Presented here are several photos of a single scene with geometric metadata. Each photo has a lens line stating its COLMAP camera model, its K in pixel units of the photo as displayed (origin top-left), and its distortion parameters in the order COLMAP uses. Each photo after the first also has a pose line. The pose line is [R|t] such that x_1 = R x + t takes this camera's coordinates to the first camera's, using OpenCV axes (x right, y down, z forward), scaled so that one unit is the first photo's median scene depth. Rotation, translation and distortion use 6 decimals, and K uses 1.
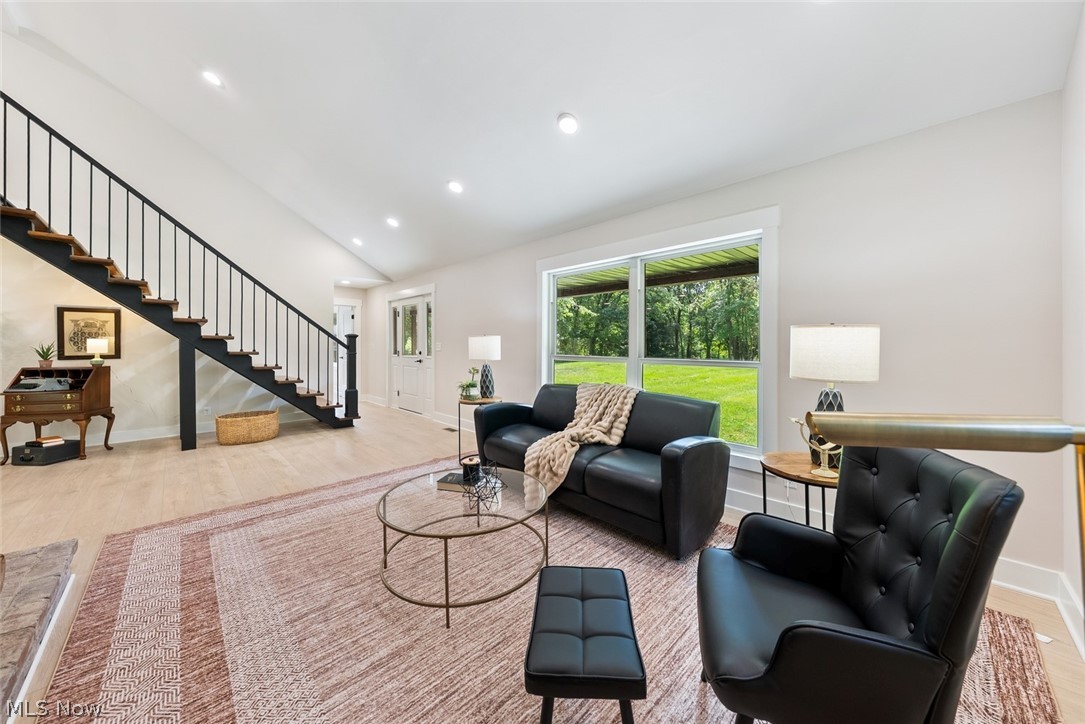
lens RADIAL K [[379.6, 0, 540.9], [0, 379.6, 347.8], [0, 0, 1]] dist [-0.000584, 0.000039]
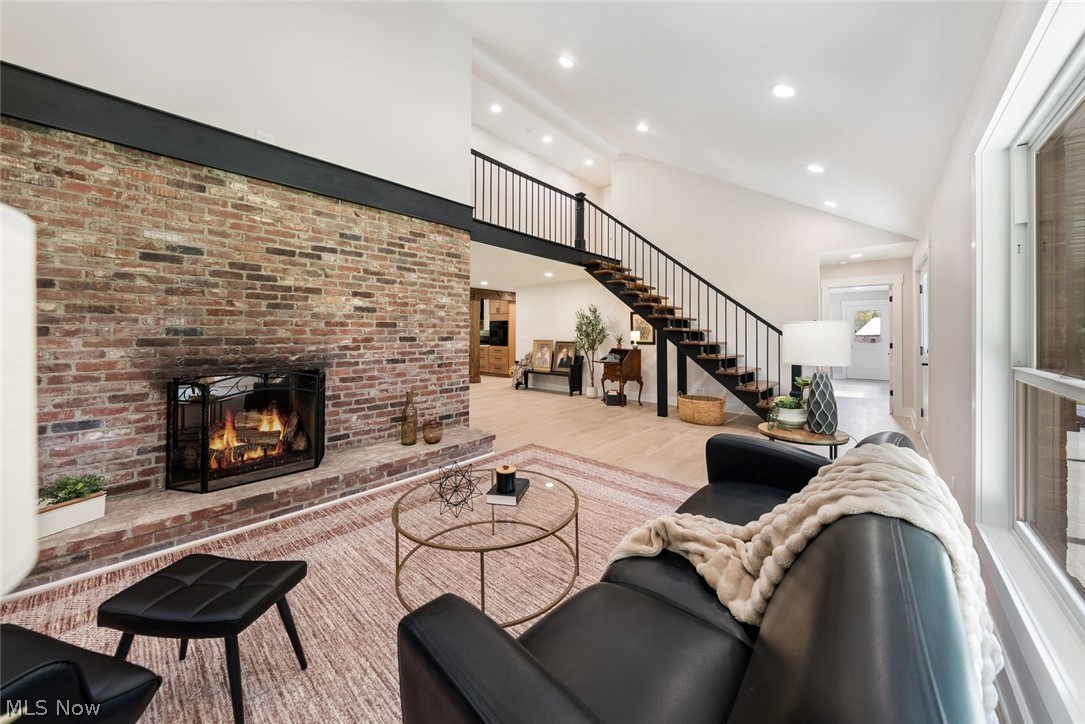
lens RADIAL K [[385.4, 0, 544.6], [0, 385.4, 331.9], [0, 0, 1]] dist [-0.000292, 0.000007]
pose [[0.077389, -0.005033, -0.996988, 0.548369], [-0.010244, 0.999930, -0.005843, -0.011298], [0.996948, 0.010665, 0.077332, 0.779158]]
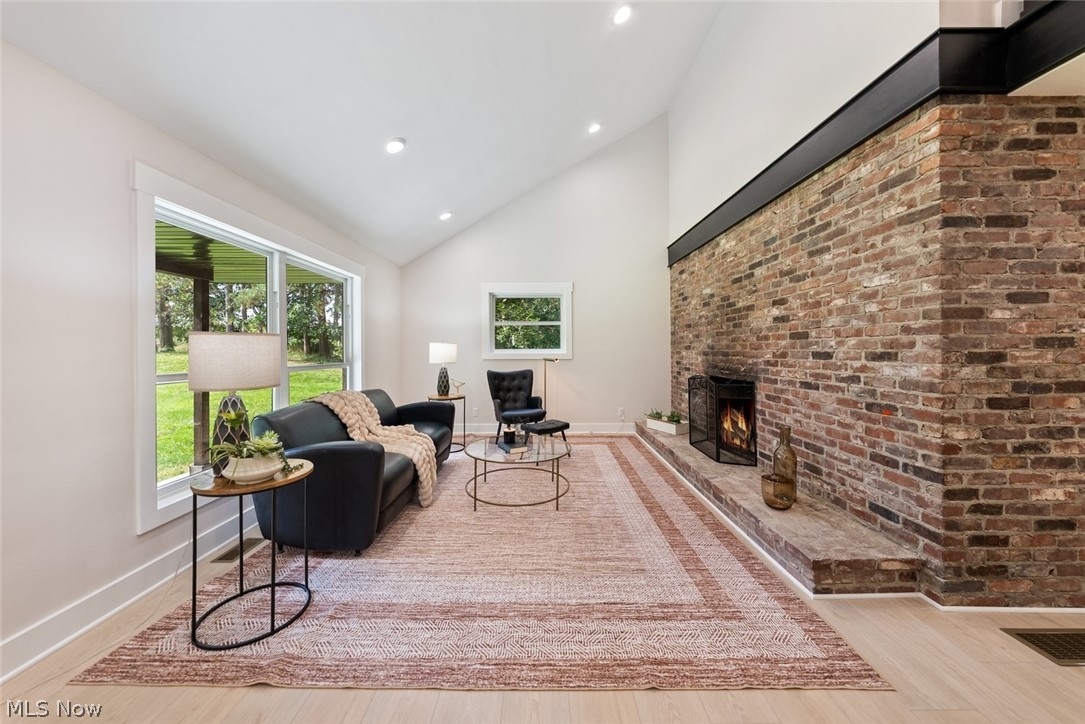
lens RADIAL K [[379.6, 0, 540.9], [0, 379.6, 347.8], [0, 0, 1]] dist [-0.000584, 0.000039]
pose [[-0.714627, 0.007974, 0.699460, -0.996765], [0.012873, 0.999916, 0.001753, -0.016872], [-0.699387, 0.010257, -0.714669, 1.503819]]
